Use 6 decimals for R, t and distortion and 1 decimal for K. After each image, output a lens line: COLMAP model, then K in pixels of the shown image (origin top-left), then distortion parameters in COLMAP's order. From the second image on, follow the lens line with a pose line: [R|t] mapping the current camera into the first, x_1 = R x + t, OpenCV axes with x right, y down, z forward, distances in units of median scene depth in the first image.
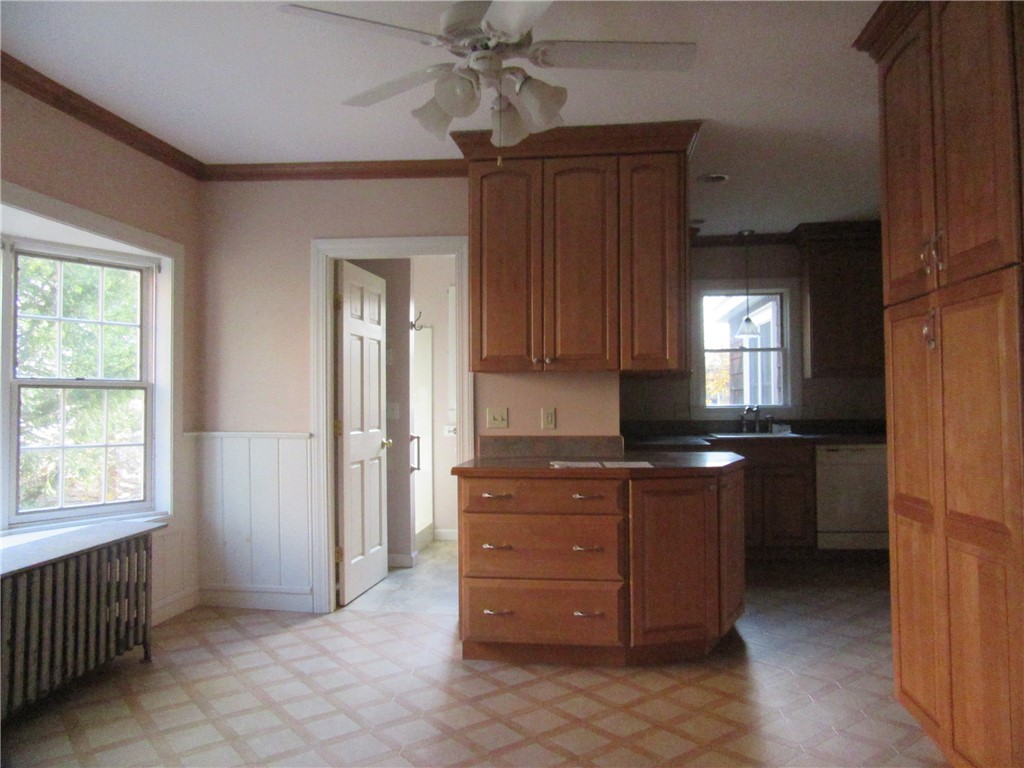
lens RADIAL K [[755.0, 0, 512.0], [0, 755.0, 384.0], [0, 0, 1]] dist [-0.038821, 0.002882]
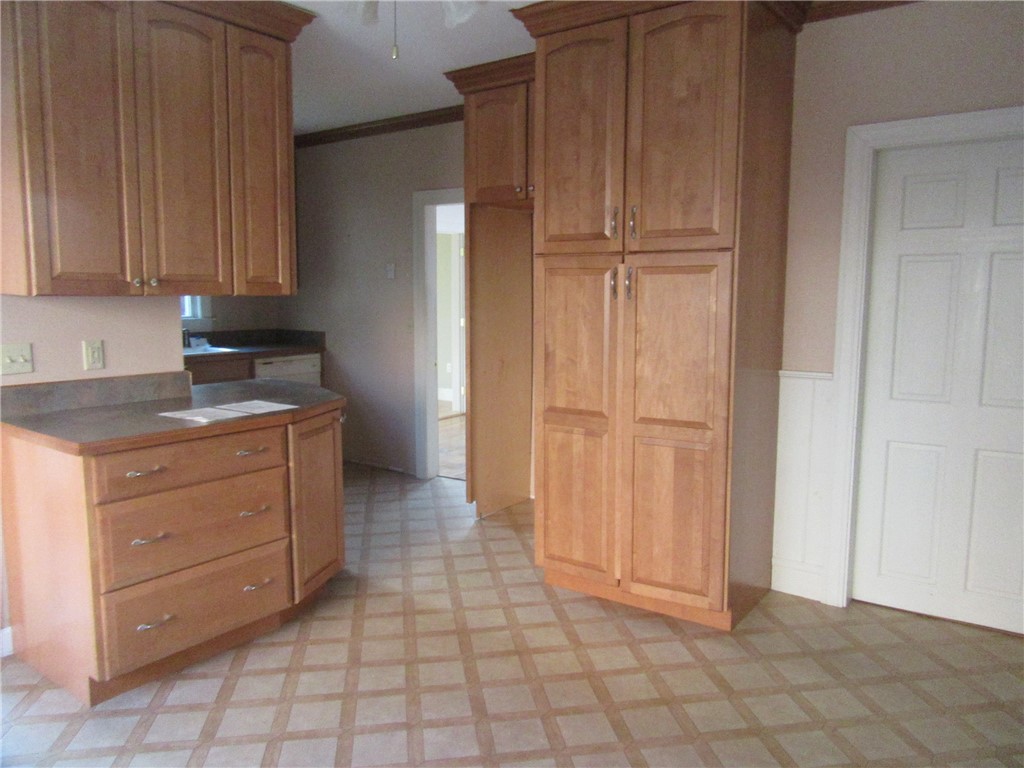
lens RADIAL K [[759.5, 0, 512.0], [0, 759.5, 384.0], [0, 0, 1]] dist [0.001627, 0.000163]
pose [[0.480145, -0.099298, 0.871551, -0.492448], [-0.033362, 0.990786, 0.131262, -0.045663], [-0.876554, -0.092101, 0.472408, 0.354717]]
